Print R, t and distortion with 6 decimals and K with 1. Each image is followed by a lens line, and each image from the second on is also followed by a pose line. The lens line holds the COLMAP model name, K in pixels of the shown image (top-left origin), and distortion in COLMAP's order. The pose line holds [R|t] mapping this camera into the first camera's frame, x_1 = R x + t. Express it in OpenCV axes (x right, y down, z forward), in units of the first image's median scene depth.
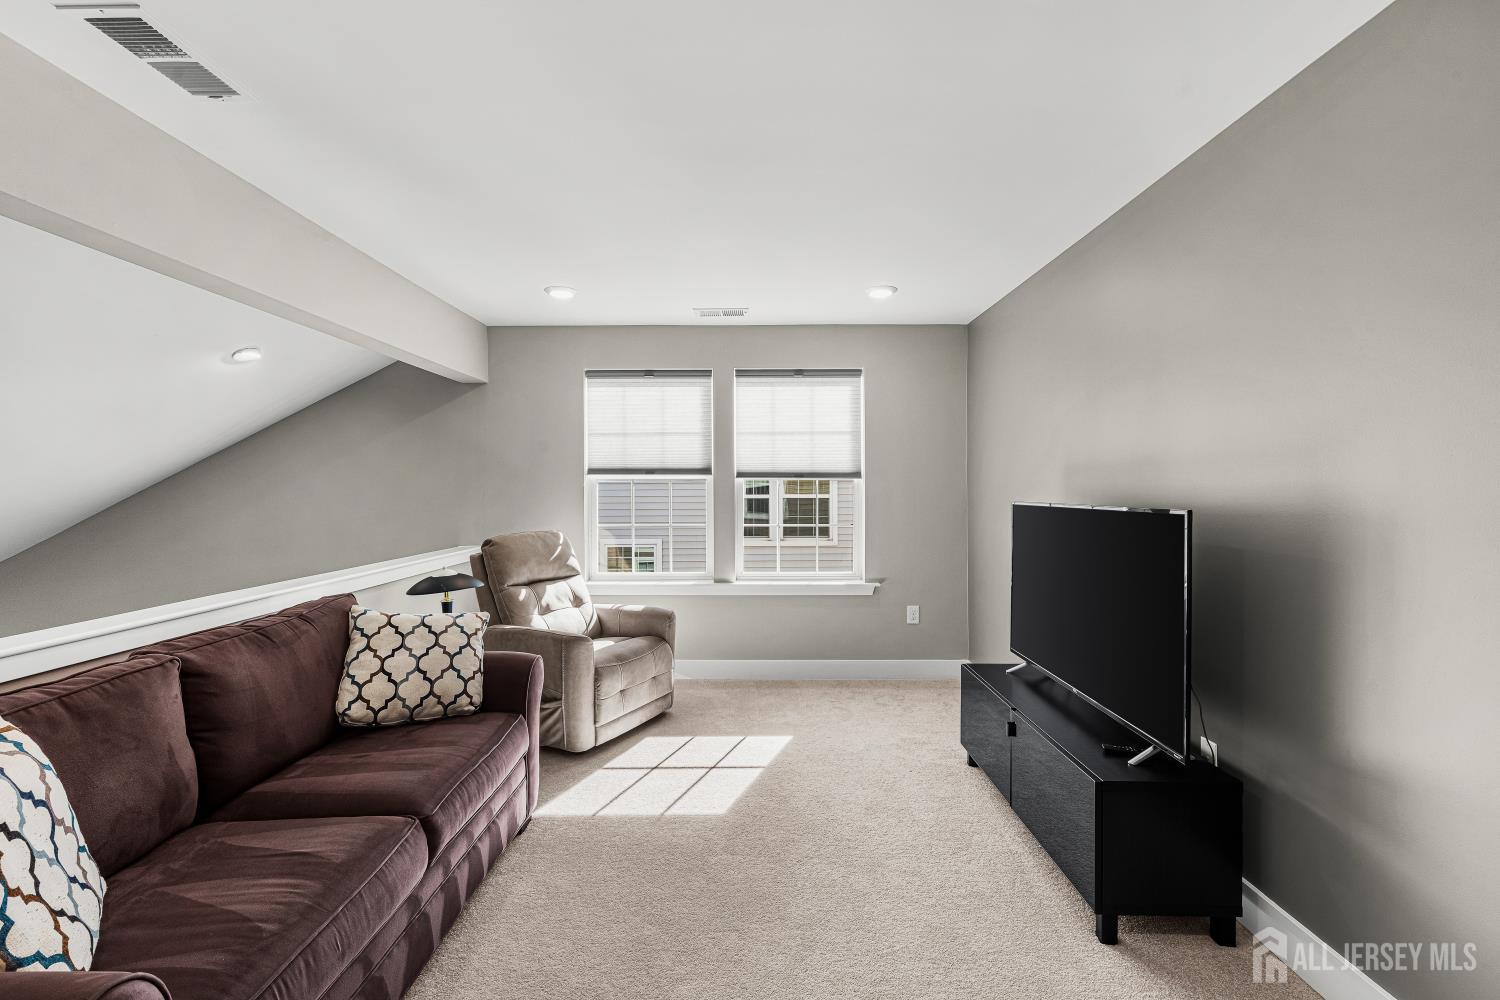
lens RADIAL K [[622.5, 0, 750.0], [0, 622.5, 500.0], [0, 0, 1]] dist [-0.000439, -0.000078]
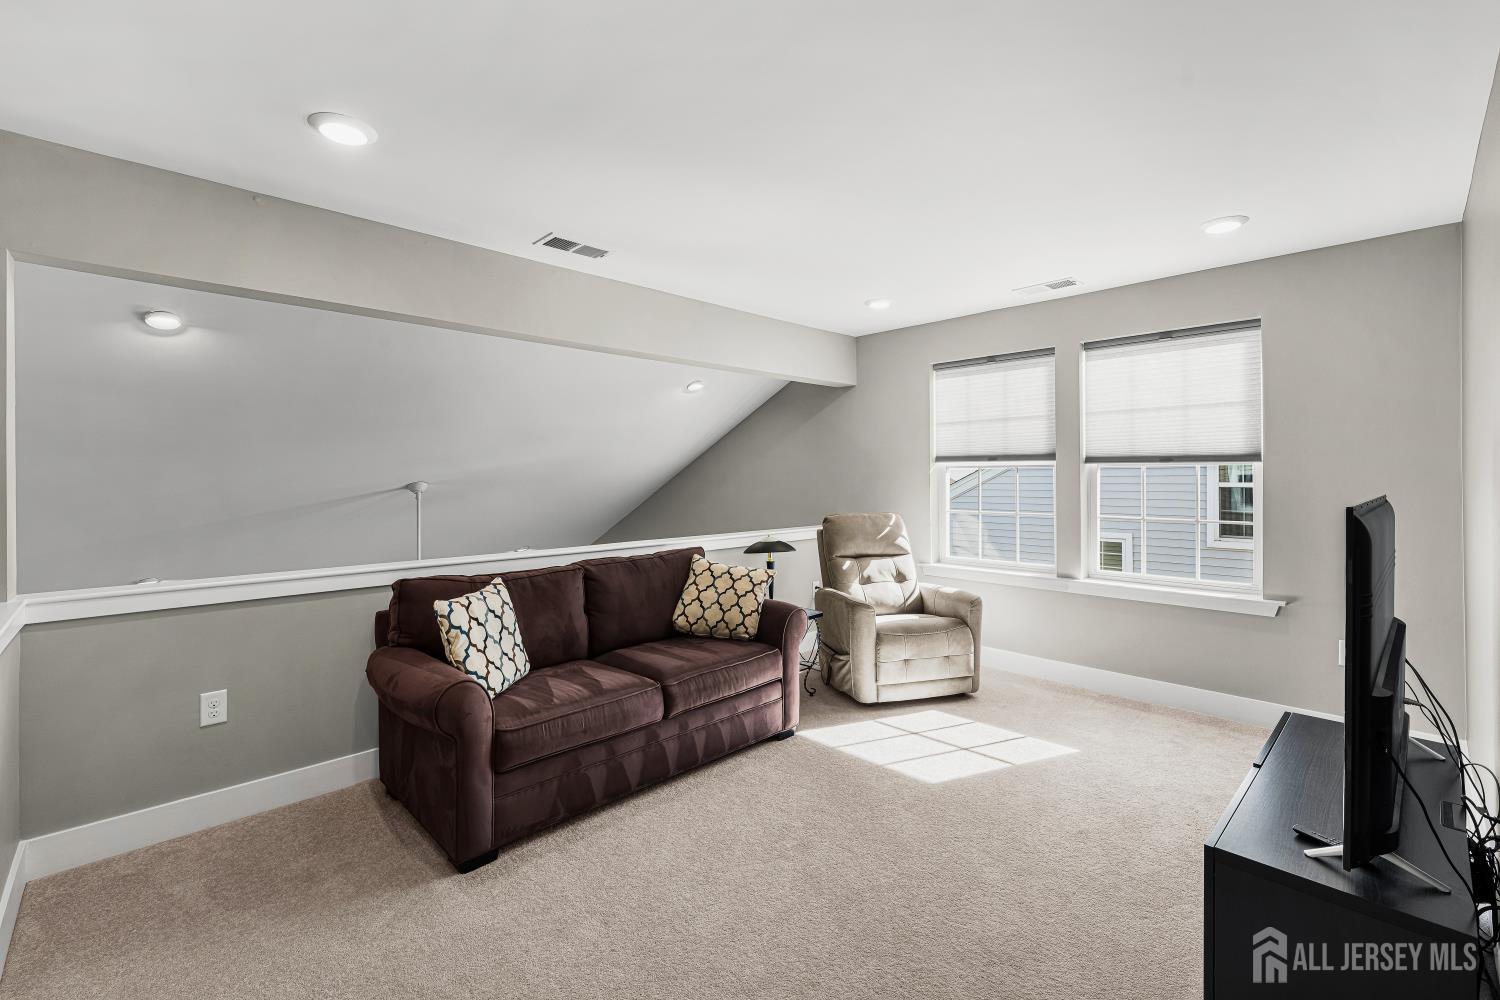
lens RADIAL K [[641.5, 0, 743.0], [0, 641.5, 487.8], [0, 0, 1]] dist [-0.001568, 0.000160]
pose [[0.702177, 0.013408, -0.711876, 0.372239], [-0.011729, 0.999905, 0.007264, -0.001785], [0.711906, 0.003249, 0.702267, 0.000360]]
